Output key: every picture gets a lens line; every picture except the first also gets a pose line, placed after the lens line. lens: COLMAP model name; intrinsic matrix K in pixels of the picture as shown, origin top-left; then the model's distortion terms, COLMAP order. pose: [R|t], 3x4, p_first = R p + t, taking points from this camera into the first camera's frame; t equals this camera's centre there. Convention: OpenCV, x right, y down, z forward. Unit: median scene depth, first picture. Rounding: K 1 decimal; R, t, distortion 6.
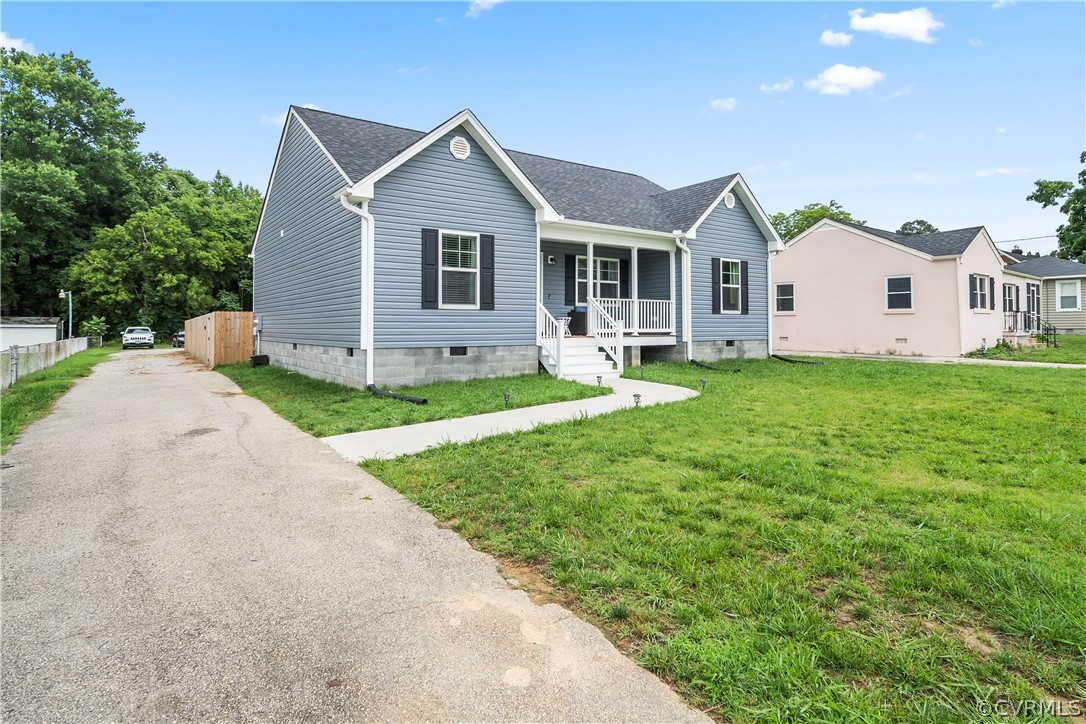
lens RADIAL K [[584.4, 0, 542.3], [0, 584.4, 321.9], [0, 0, 1]] dist [0.000391, -0.000401]
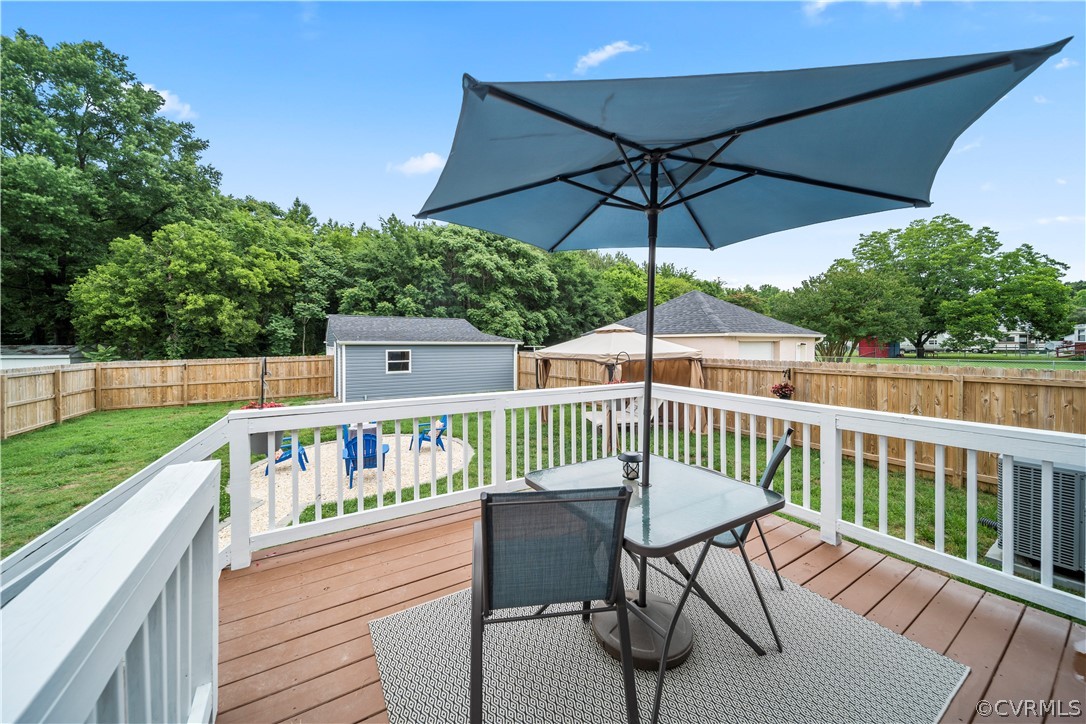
lens RADIAL K [[386.9, 0, 540.7], [0, 386.9, 344.6], [0, 0, 1]] dist [-0.001319, -0.000648]
pose [[0.997107, 0.004910, -0.075853, -0.103211], [-0.004008, 0.999920, 0.012039, -0.018382], [0.075906, -0.011700, 0.997046, 0.480465]]
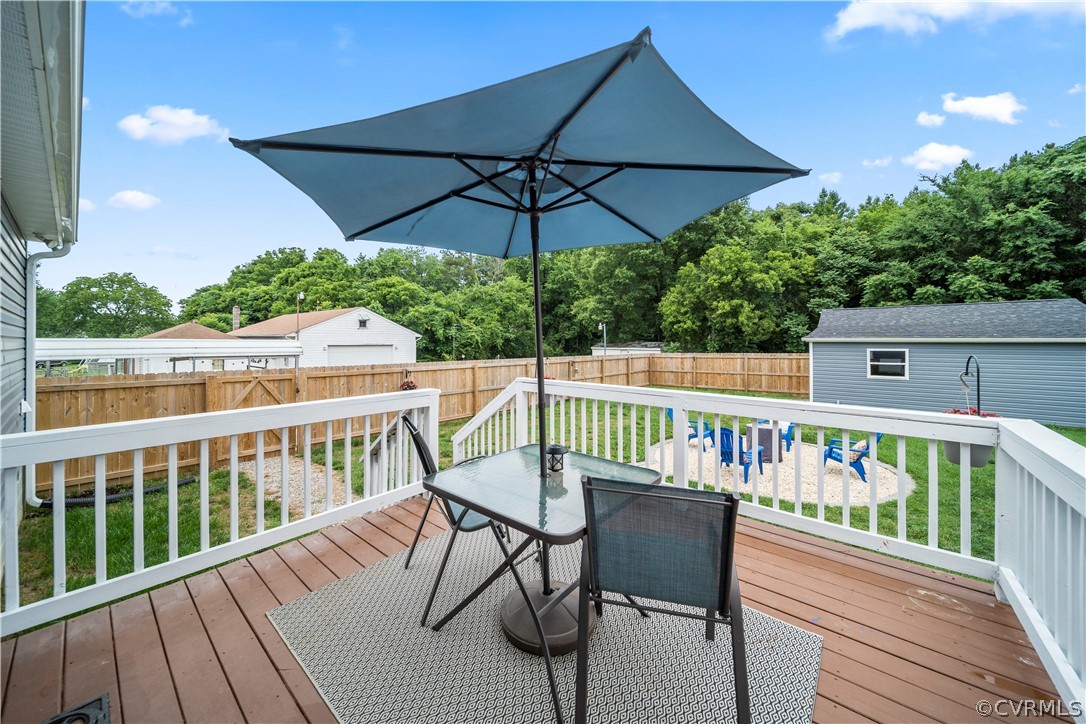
lens RADIAL K [[386.9, 0, 540.7], [0, 386.9, 344.6], [0, 0, 1]] dist [-0.001319, -0.000648]
pose [[0.250714, 0.013345, -0.967969, -0.058222], [0.008419, 0.999837, 0.015965, -0.018414], [0.968025, -0.012152, 0.250561, 0.509547]]
